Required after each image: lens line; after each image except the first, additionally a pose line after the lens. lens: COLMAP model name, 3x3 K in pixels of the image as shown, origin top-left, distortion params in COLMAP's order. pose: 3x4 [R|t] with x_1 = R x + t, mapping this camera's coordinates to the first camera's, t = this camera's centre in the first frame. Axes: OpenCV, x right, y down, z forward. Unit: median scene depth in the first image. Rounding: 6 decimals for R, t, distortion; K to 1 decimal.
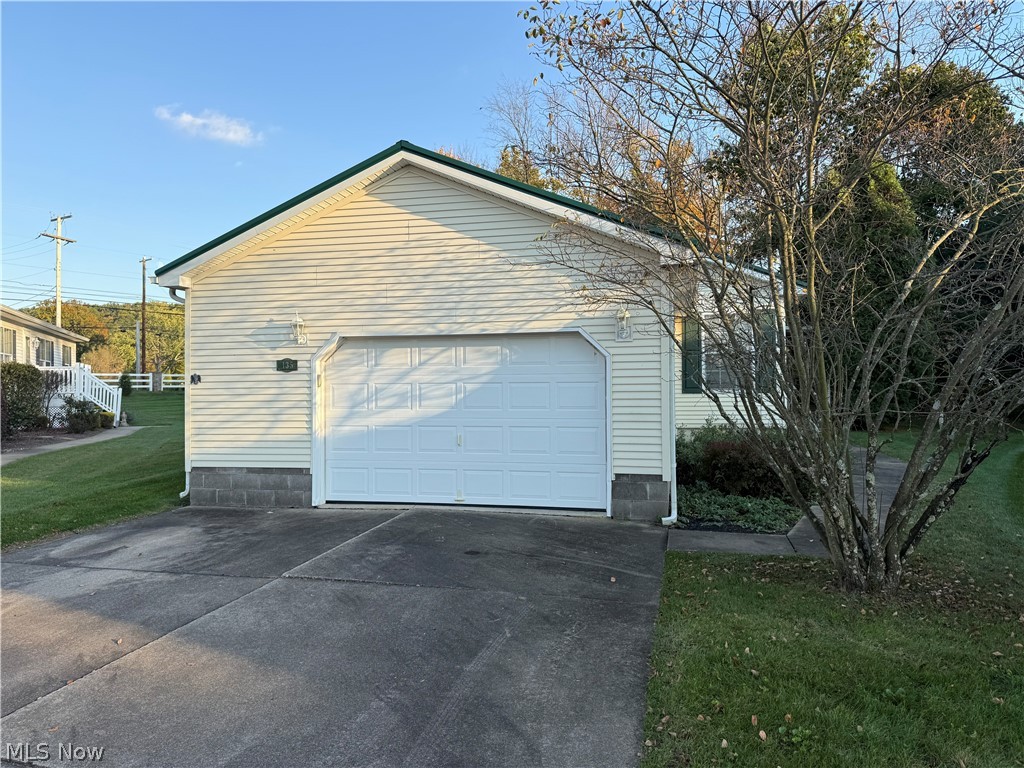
lens RADIAL K [[682.8, 0, 513.1], [0, 682.8, 388.9], [0, 0, 1]] dist [0.143352, -0.219547]
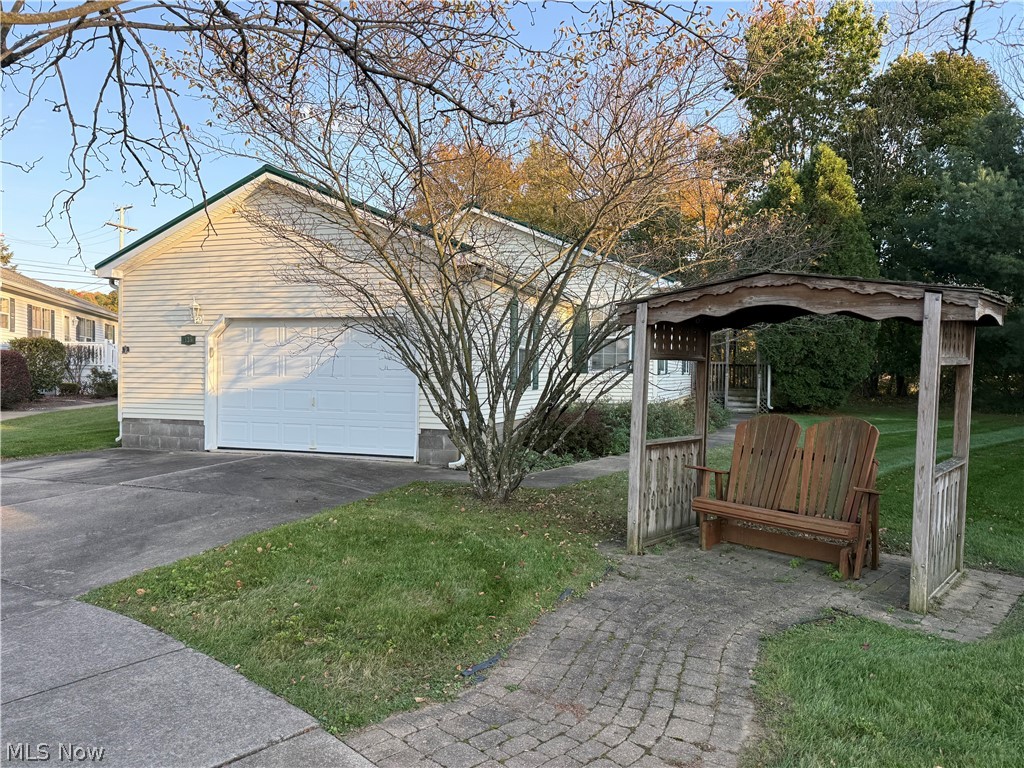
lens RADIAL K [[682.8, 0, 513.1], [0, 682.8, 388.9], [0, 0, 1]] dist [0.143352, -0.219547]
pose [[0.995069, 0.022513, -0.096598, 0.398078], [-0.020587, 0.999570, 0.020891, 0.017488], [0.097026, -0.018800, 0.995104, -0.225753]]
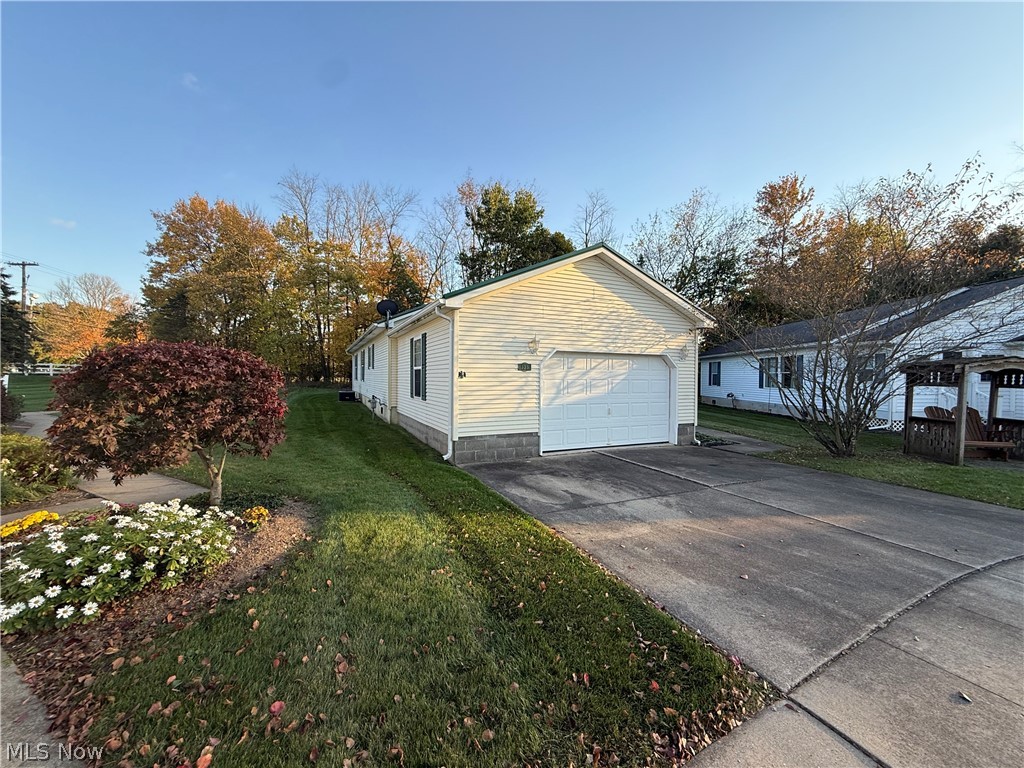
lens RADIAL K [[407.3, 0, 510.9], [0, 407.3, 381.4], [0, 0, 1]] dist [0.000577, -0.000097]
pose [[0.802751, 0.004307, 0.596299, -0.902976], [-0.011234, 0.999906, 0.007902, -0.008557], [-0.596209, -0.013043, 0.802723, 0.284704]]
